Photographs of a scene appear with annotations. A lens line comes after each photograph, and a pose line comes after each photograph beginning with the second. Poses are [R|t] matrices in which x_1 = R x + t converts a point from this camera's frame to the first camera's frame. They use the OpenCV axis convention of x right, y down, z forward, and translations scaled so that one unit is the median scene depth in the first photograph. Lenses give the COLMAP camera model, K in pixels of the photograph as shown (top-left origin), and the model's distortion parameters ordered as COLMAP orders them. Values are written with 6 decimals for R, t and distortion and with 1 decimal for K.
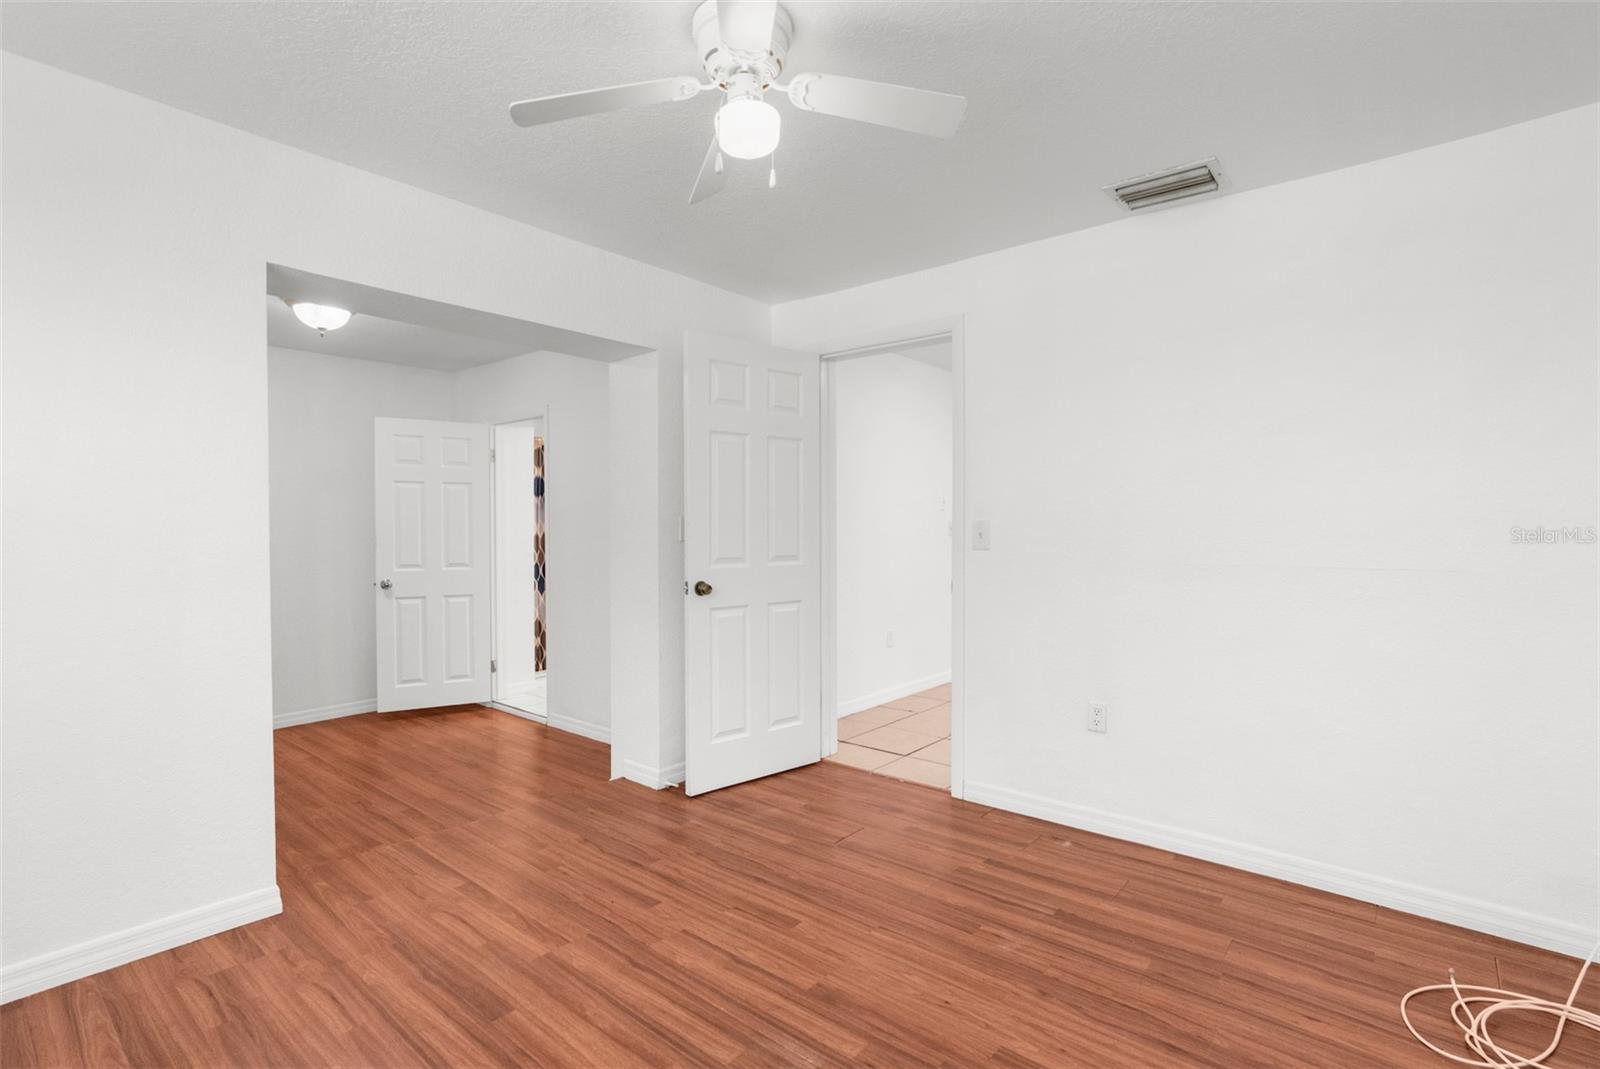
lens RADIAL K [[763.7, 0, 791.3], [0, 763.7, 539.6], [0, 0, 1]] dist [-0.003794, -0.000190]
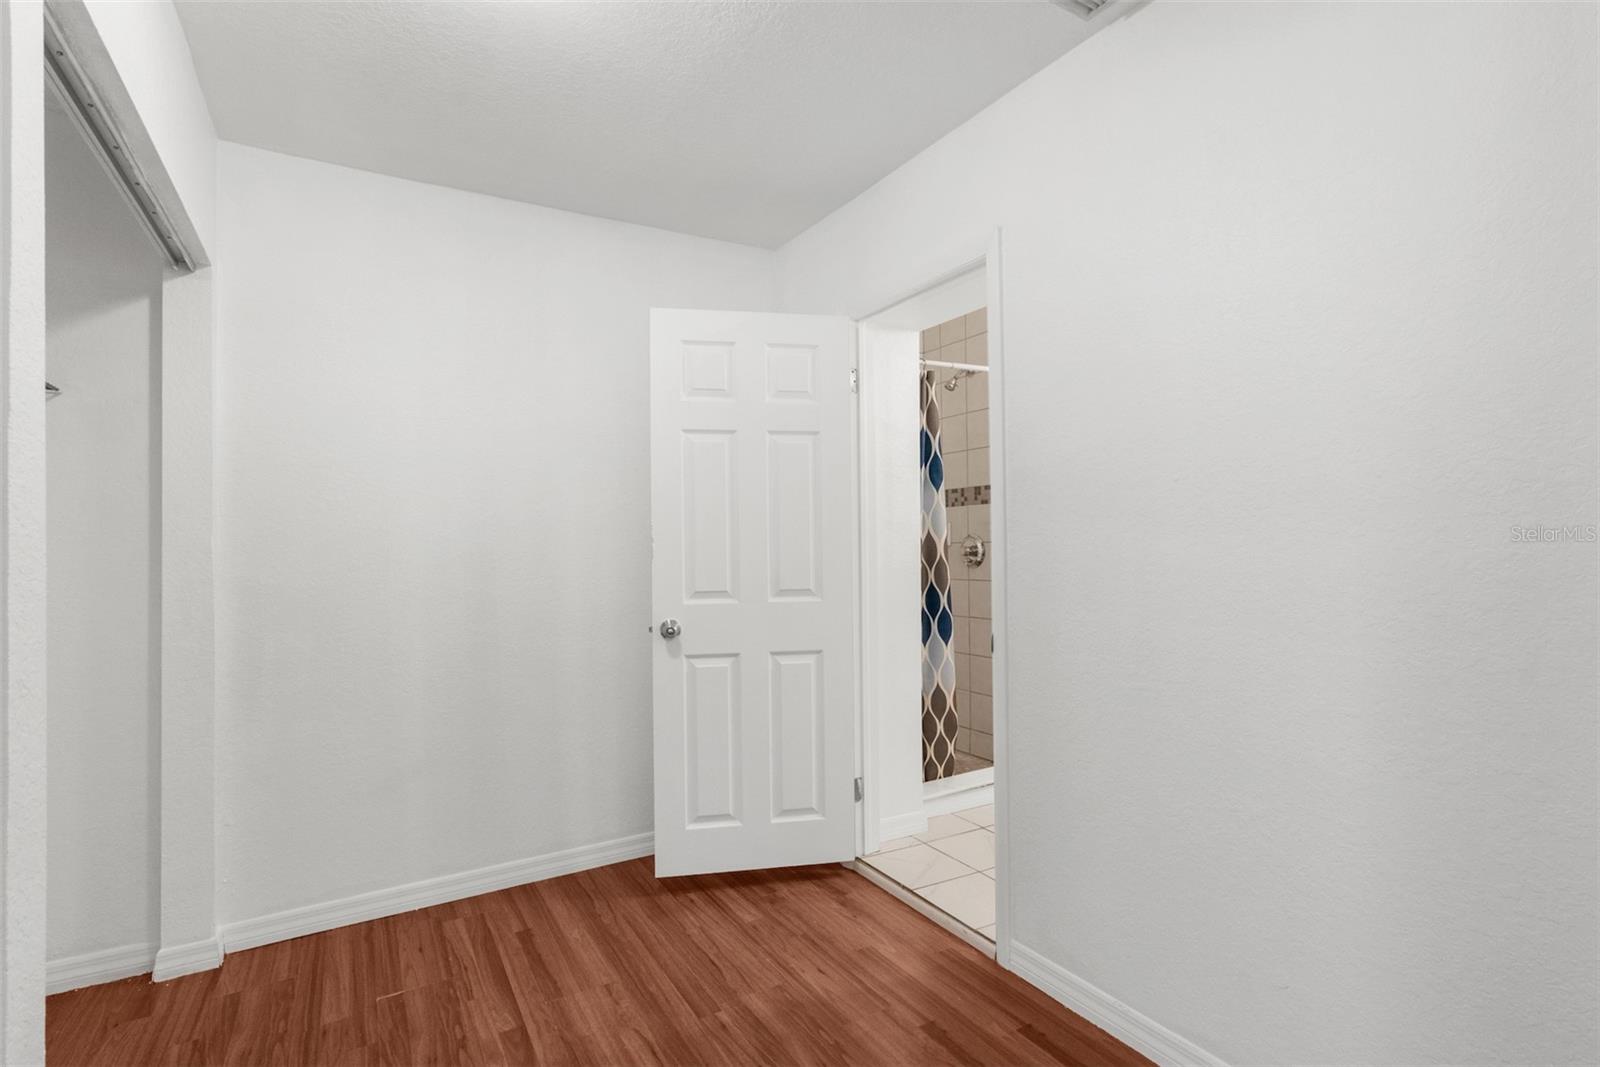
lens RADIAL K [[763.7, 0, 802.5], [0, 763.7, 534.6], [0, 0, 1]] dist [-0.003794, -0.000190]
pose [[0.947033, -0.010782, -0.320956, -0.274895], [0.005278, 0.999824, -0.018013, 0.003950], [0.321093, 0.015365, 0.946923, 0.529898]]
